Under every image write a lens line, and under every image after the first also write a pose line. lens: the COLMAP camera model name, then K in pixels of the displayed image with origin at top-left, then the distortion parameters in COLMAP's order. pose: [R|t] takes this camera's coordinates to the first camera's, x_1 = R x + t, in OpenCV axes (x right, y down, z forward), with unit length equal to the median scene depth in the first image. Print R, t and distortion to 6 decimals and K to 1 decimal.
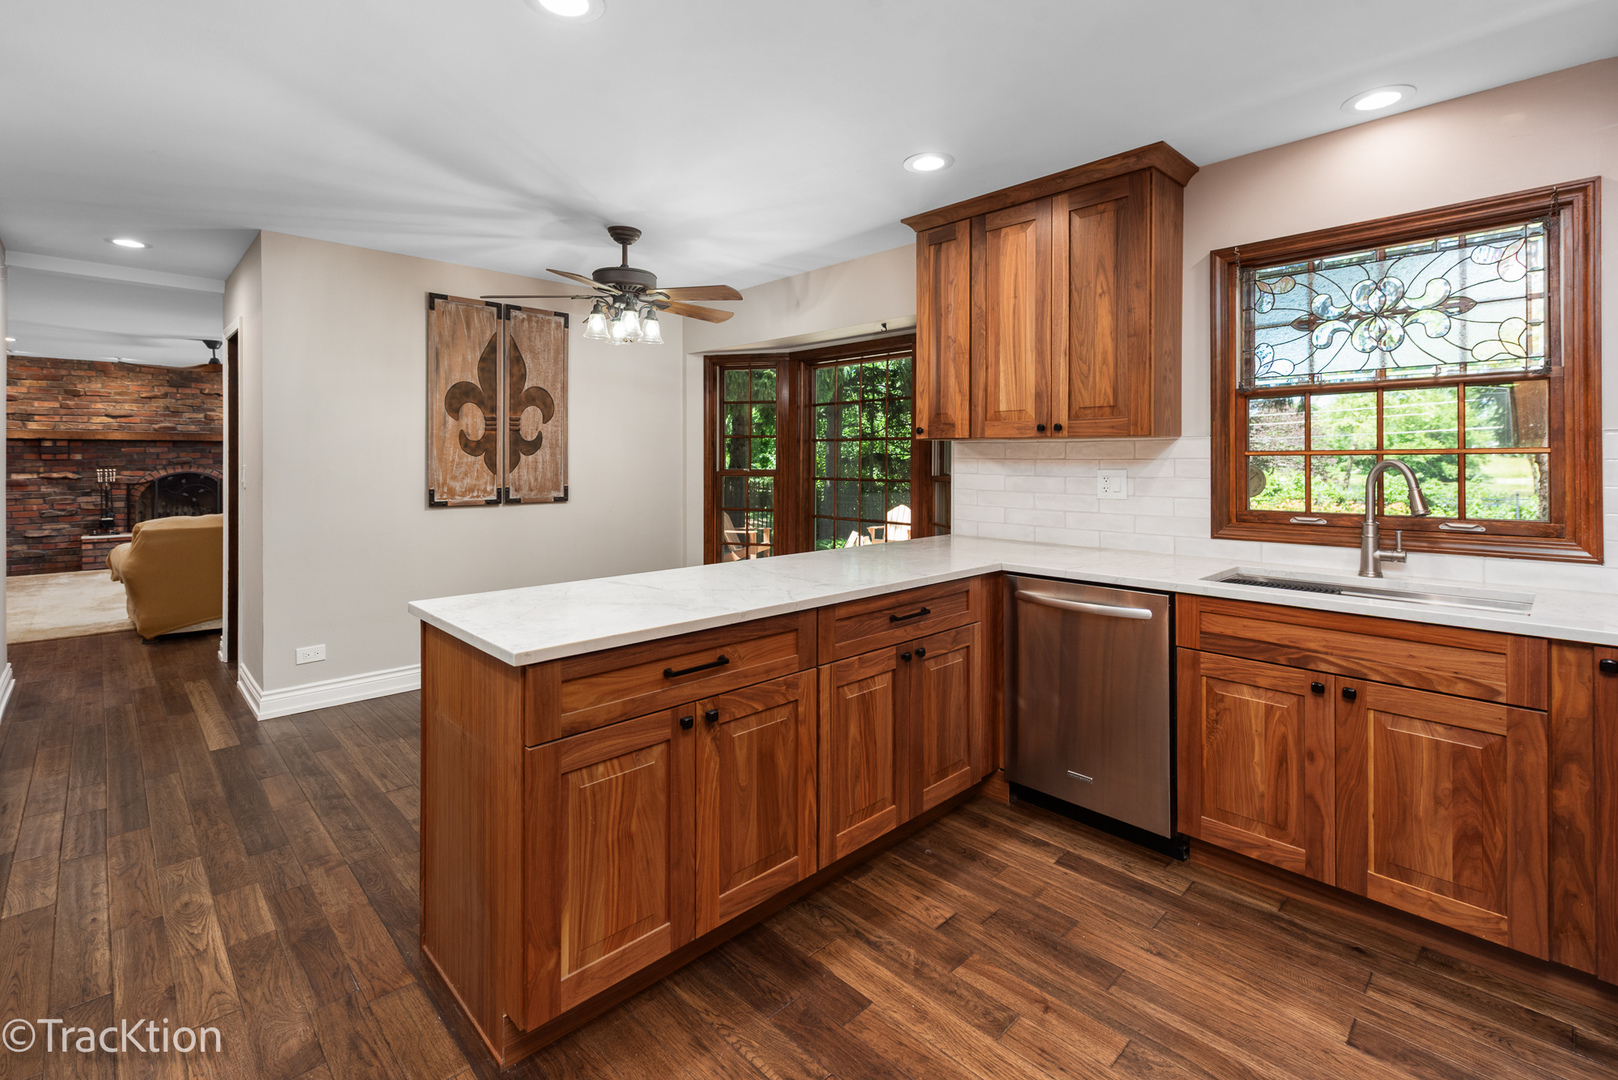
lens RADIAL K [[716.9, 0, 798.3], [0, 716.9, 466.1], [0, 0, 1]] dist [0.009416, -0.003546]
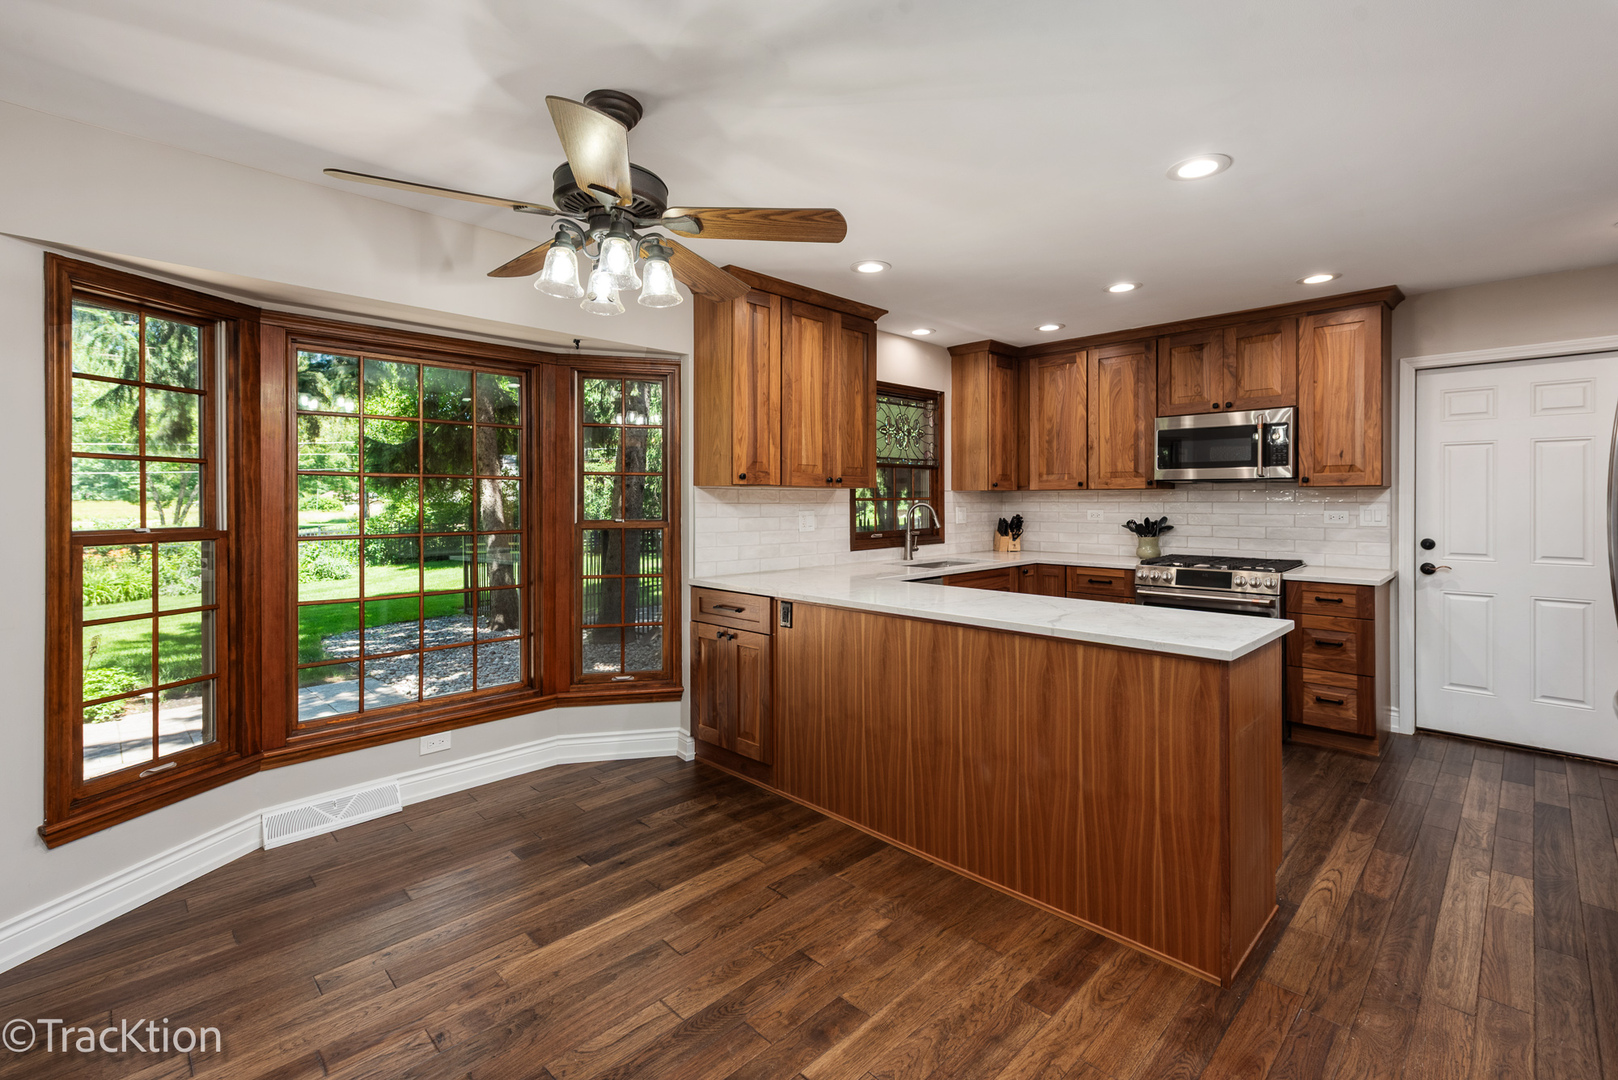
lens RADIAL K [[716.9, 0, 826.4], [0, 716.9, 503.4], [0, 0, 1]] dist [0.009416, -0.003546]
pose [[-0.023416, -0.004125, 0.999717, -1.347224], [0.013094, 0.999904, 0.004432, -0.020622], [-0.999640, 0.013194, -0.023360, 1.401479]]
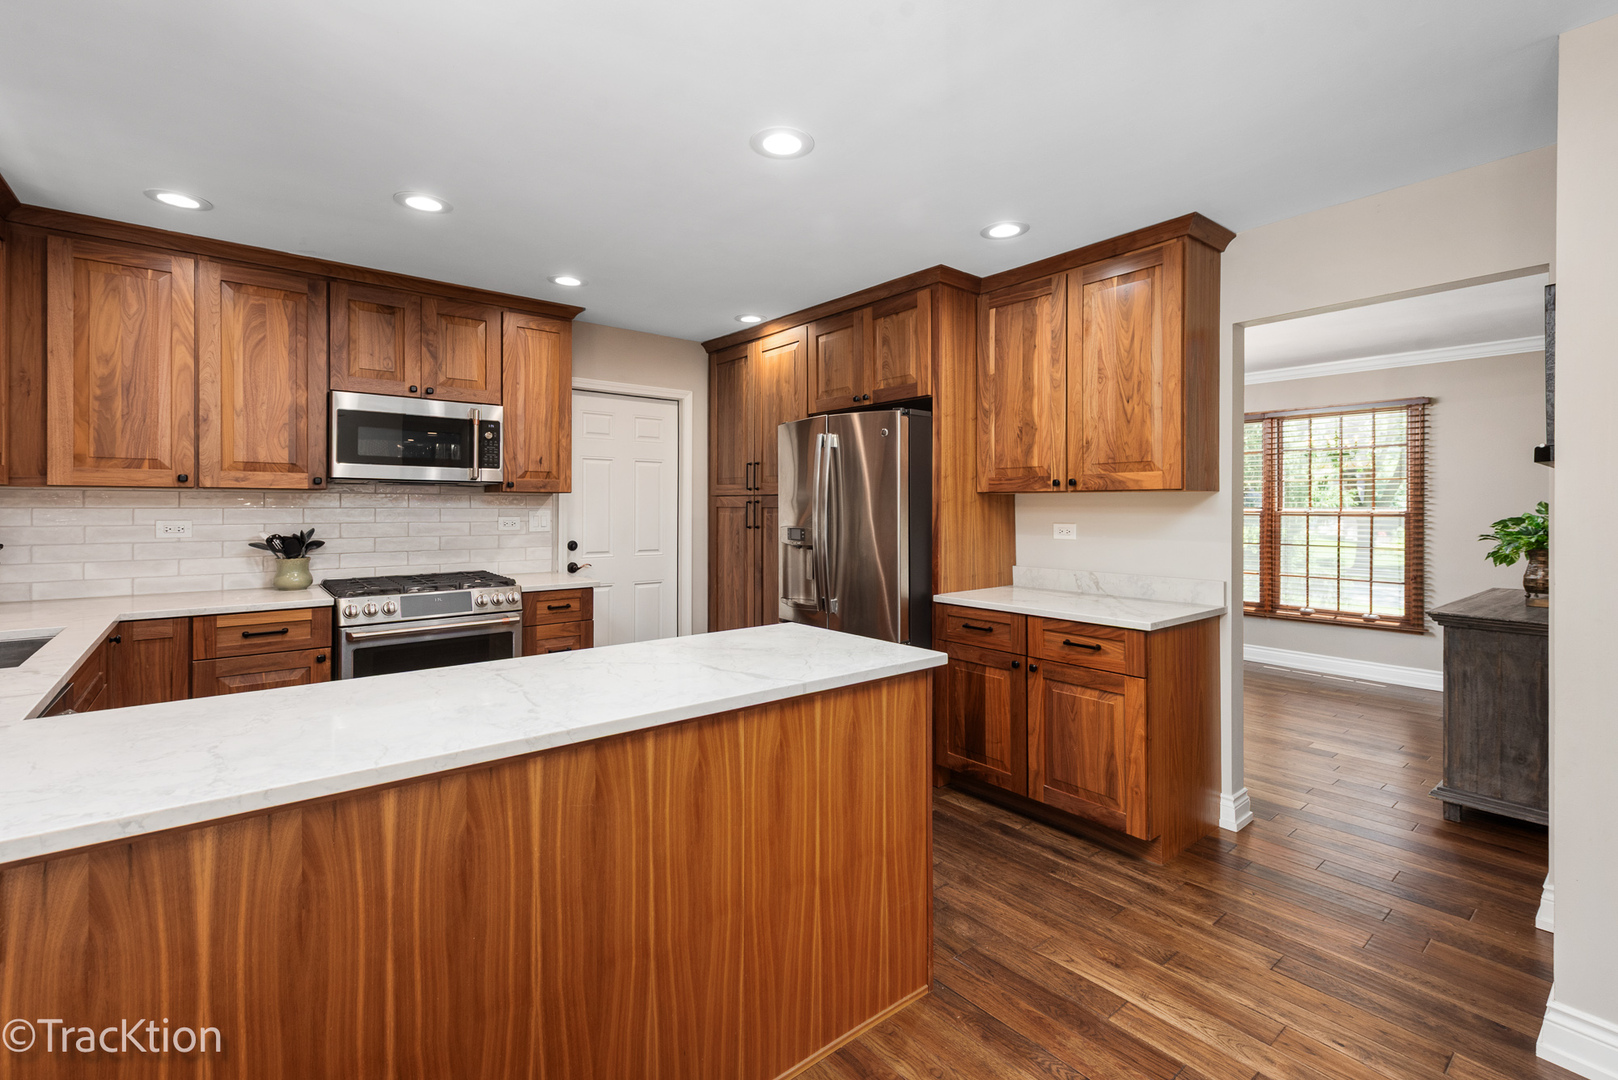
lens RADIAL K [[716.9, 0, 801.0], [0, 716.9, 505.3], [0, 0, 1]] dist [0.009416, -0.003546]
pose [[-0.995761, -0.002075, 0.091950, -0.368836], [-0.001159, 0.999949, 0.010018, -0.024883], [-0.091966, 0.009869, -0.995713, 1.806715]]
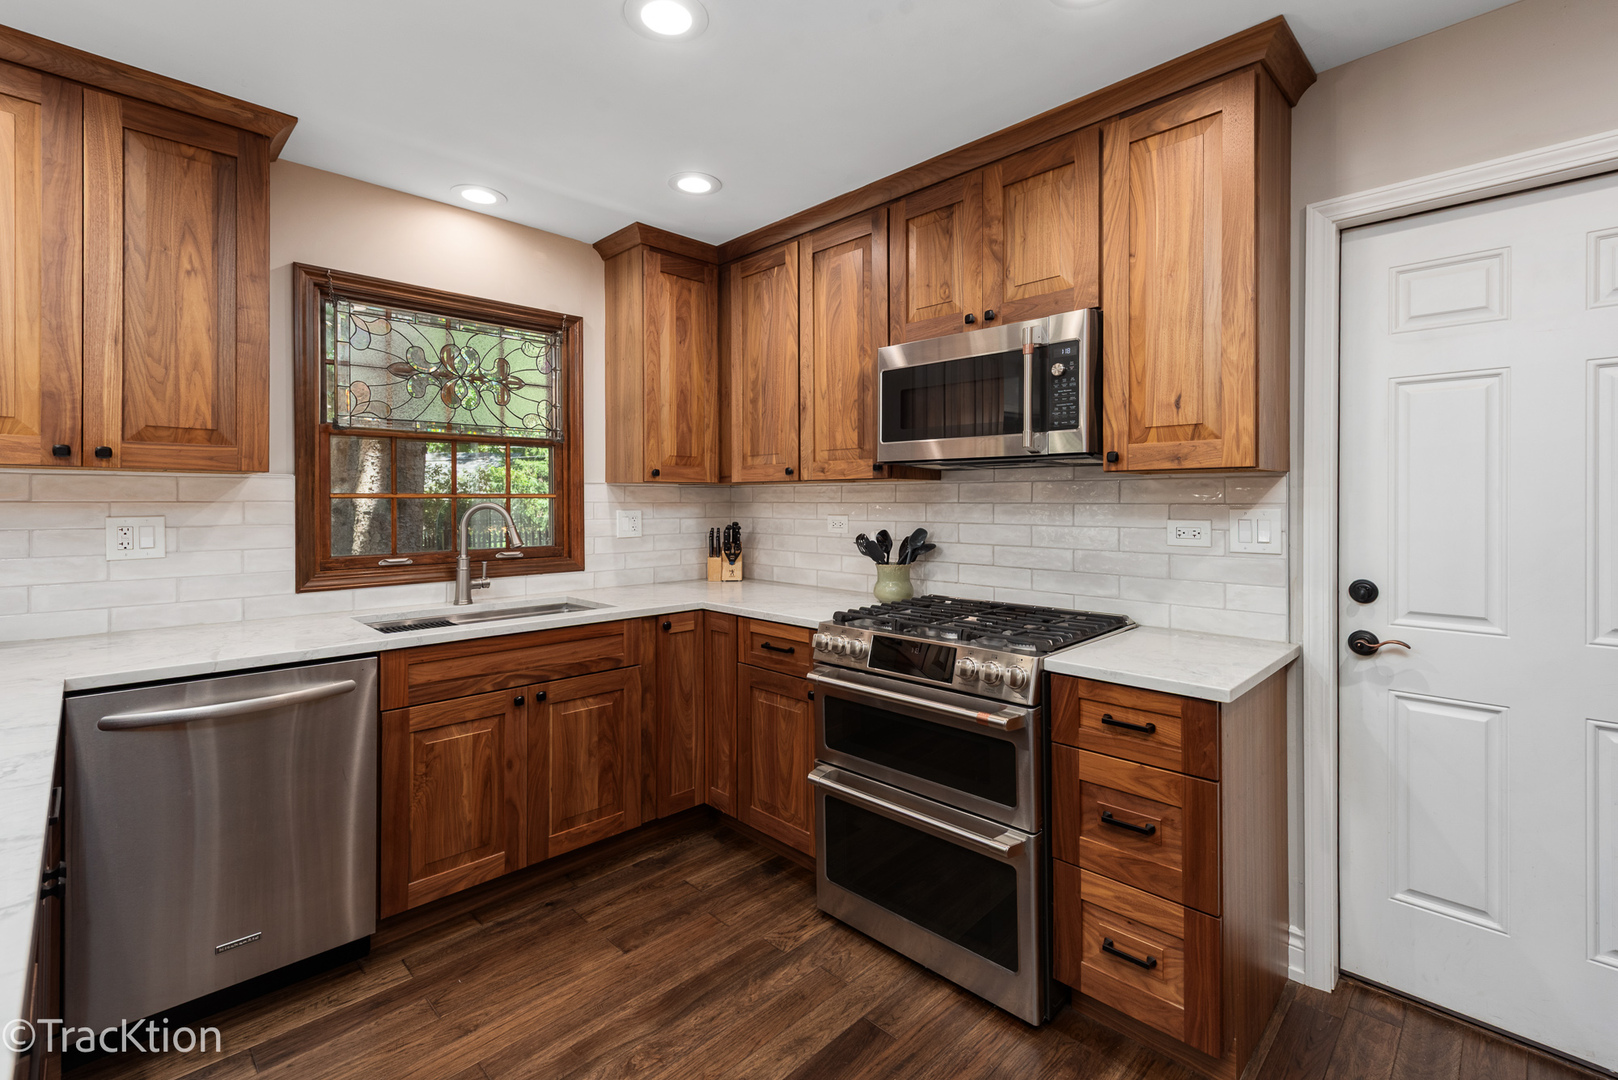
lens RADIAL K [[716.9, 0, 826.6], [0, 716.9, 502.1], [0, 0, 1]] dist [0.009416, -0.003546]
pose [[-0.022259, -0.000662, 0.999752, -0.395071], [0.009939, 0.999950, 0.000884, -0.004801], [-0.999703, 0.009956, -0.022251, 0.484929]]
